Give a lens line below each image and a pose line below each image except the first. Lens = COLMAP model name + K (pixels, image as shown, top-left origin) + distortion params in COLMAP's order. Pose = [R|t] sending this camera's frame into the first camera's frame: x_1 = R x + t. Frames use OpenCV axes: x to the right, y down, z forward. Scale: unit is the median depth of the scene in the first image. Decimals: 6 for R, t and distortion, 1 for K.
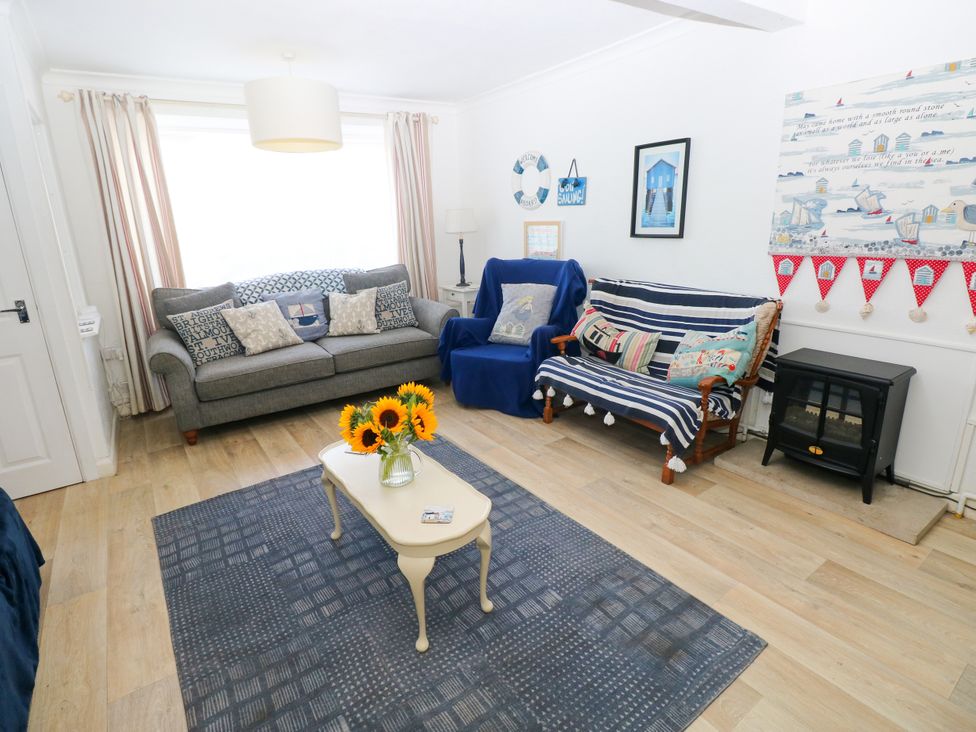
lens RADIAL K [[506.4, 0, 484.1], [0, 506.4, 357.3], [0, 0, 1]] dist [0.000915, -0.015761]
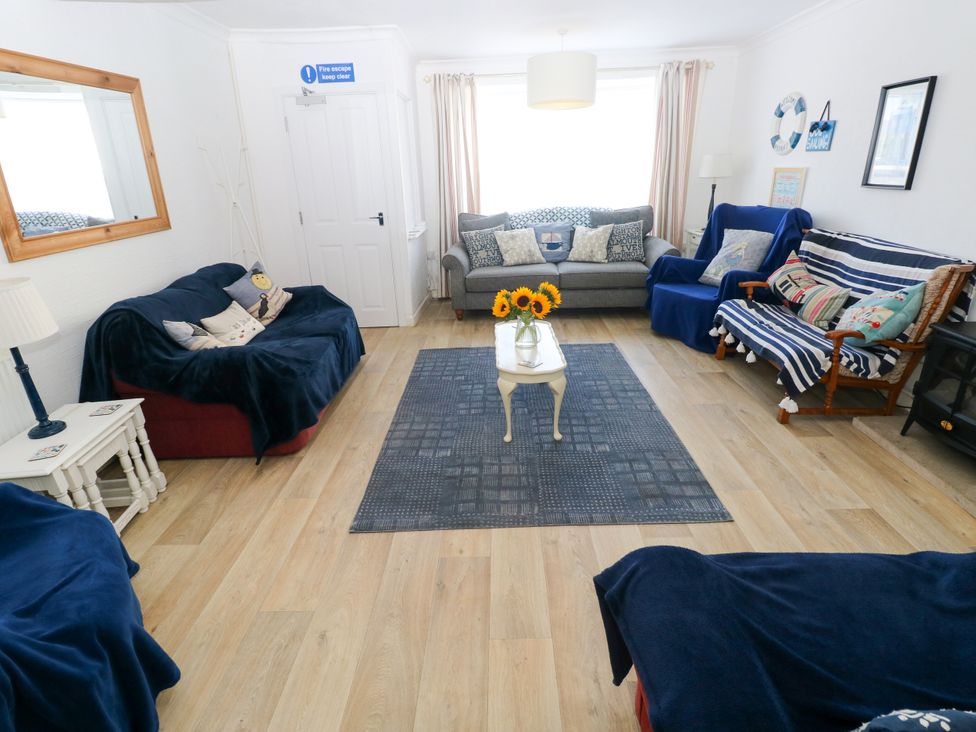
lens RADIAL K [[506.4, 0, 484.1], [0, 506.4, 357.3], [0, 0, 1]] dist [0.000915, -0.015761]
pose [[0.801129, 0.216253, -0.558056, 0.365620], [-0.156607, 0.975696, 0.153272, 0.042038], [0.577638, -0.035396, 0.815525, -0.196814]]
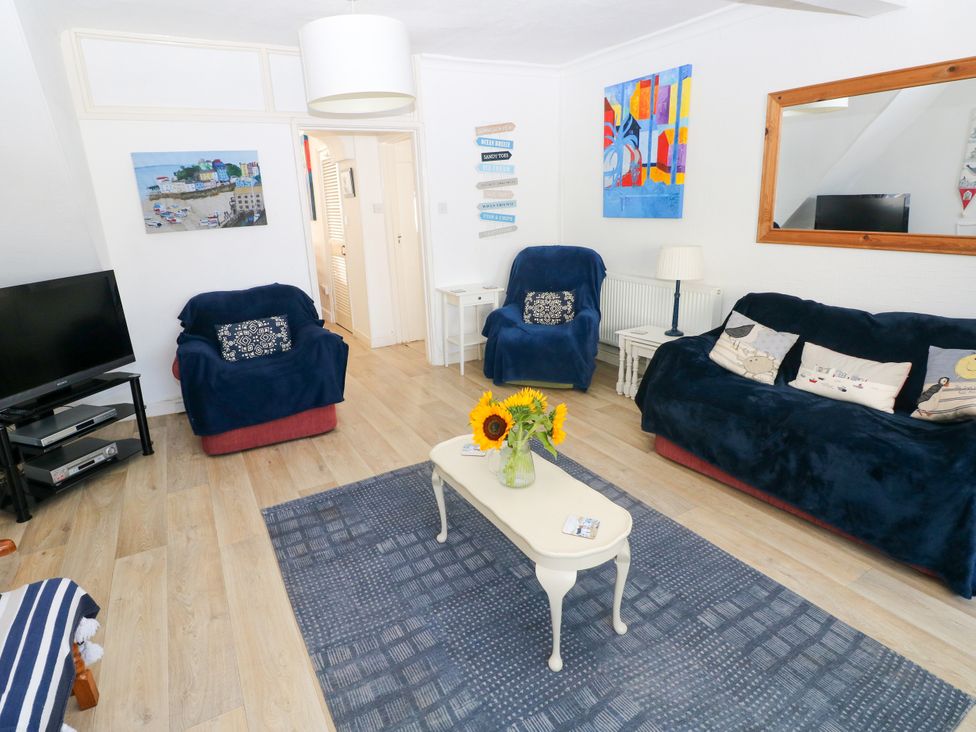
lens RADIAL K [[528.2, 0, 465.2], [0, 528.2, 340.9], [0, 0, 1]] dist [0.004090, -0.016948]
pose [[-0.991150, 0.038830, 0.126944, -0.133879], [0.099092, 0.852740, 0.512850, -0.319165], [-0.088337, 0.520890, -0.849041, 1.080704]]
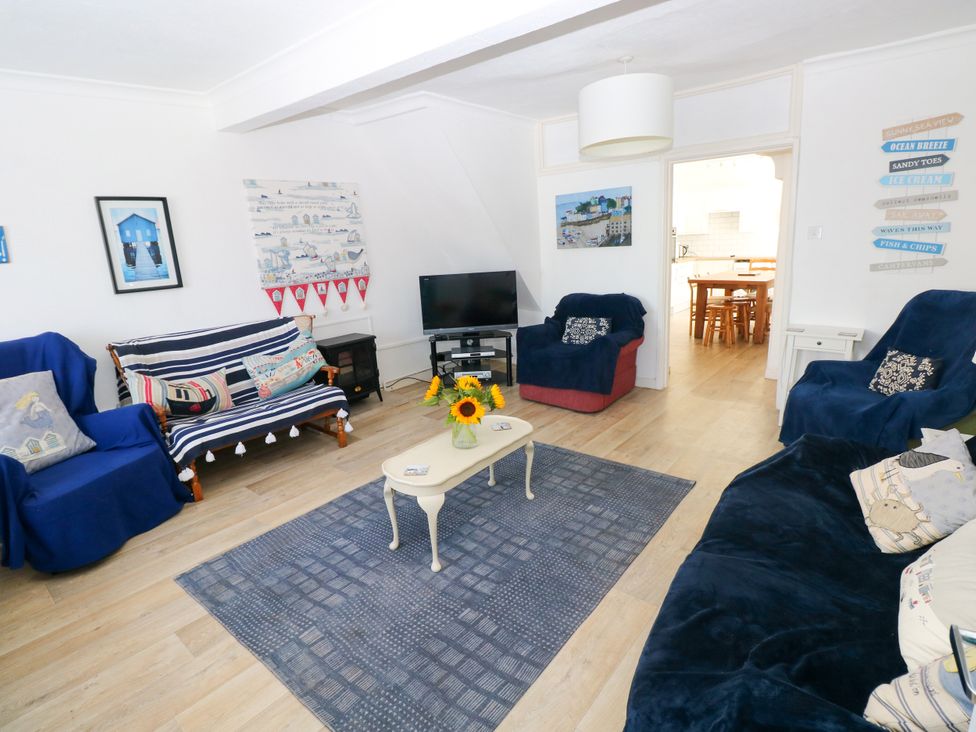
lens RADIAL K [[506.4, 0, 484.1], [0, 506.4, 357.3], [0, 0, 1]] dist [0.000915, -0.015761]
pose [[-0.258722, -0.177044, 0.949588, -0.870065], [0.319720, 0.911954, 0.257138, -0.179117], [-0.911505, 0.370130, -0.179338, 0.695461]]
